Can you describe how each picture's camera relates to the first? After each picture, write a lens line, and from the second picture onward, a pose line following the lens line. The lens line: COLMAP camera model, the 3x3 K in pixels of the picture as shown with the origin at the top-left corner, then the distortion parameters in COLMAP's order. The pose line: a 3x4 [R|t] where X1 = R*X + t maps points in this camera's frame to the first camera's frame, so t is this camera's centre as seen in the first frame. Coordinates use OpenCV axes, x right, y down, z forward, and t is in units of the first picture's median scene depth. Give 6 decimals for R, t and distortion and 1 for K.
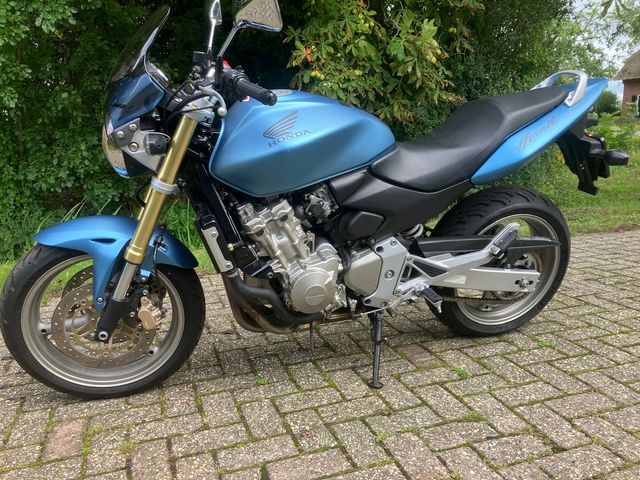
lens RADIAL K [[528.1, 0, 315.1], [0, 528.1, 225.7], [0, 0, 1]] dist [0.014778, -0.004329]
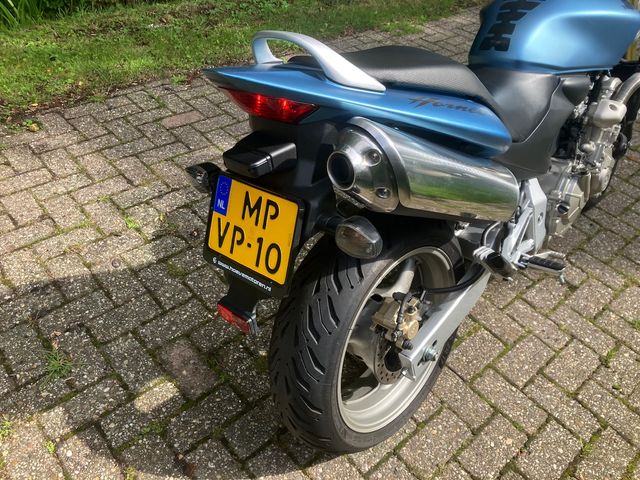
lens RADIAL K [[528.1, 0, 327.0], [0, 528.1, 235.0], [0, 0, 1]] dist [0.014778, -0.004329]
pose [[0.910345, -0.172592, 0.376144, -0.486062], [-0.046632, 0.860322, 0.507614, -0.286901], [-0.411215, -0.479644, 0.775141, 0.212456]]
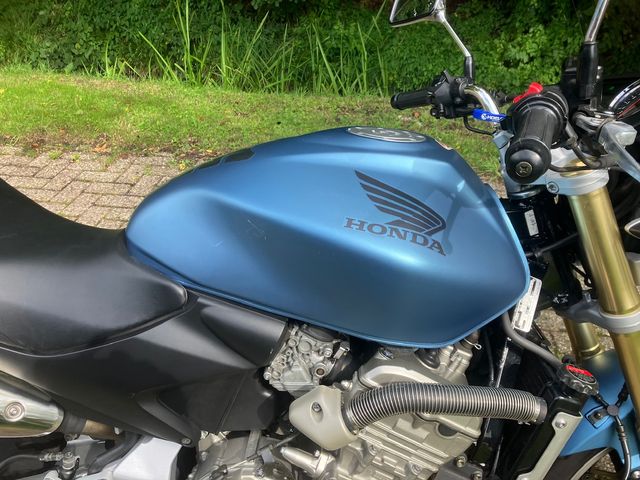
lens RADIAL K [[528.1, 0, 325.8], [0, 528.1, 239.6], [0, 0, 1]] dist [0.014778, -0.004329]
pose [[0.896819, 0.281268, -0.341473, 0.372674], [-0.113765, 0.892537, 0.436388, -0.344984], [0.427520, -0.352513, 0.832443, 0.489703]]
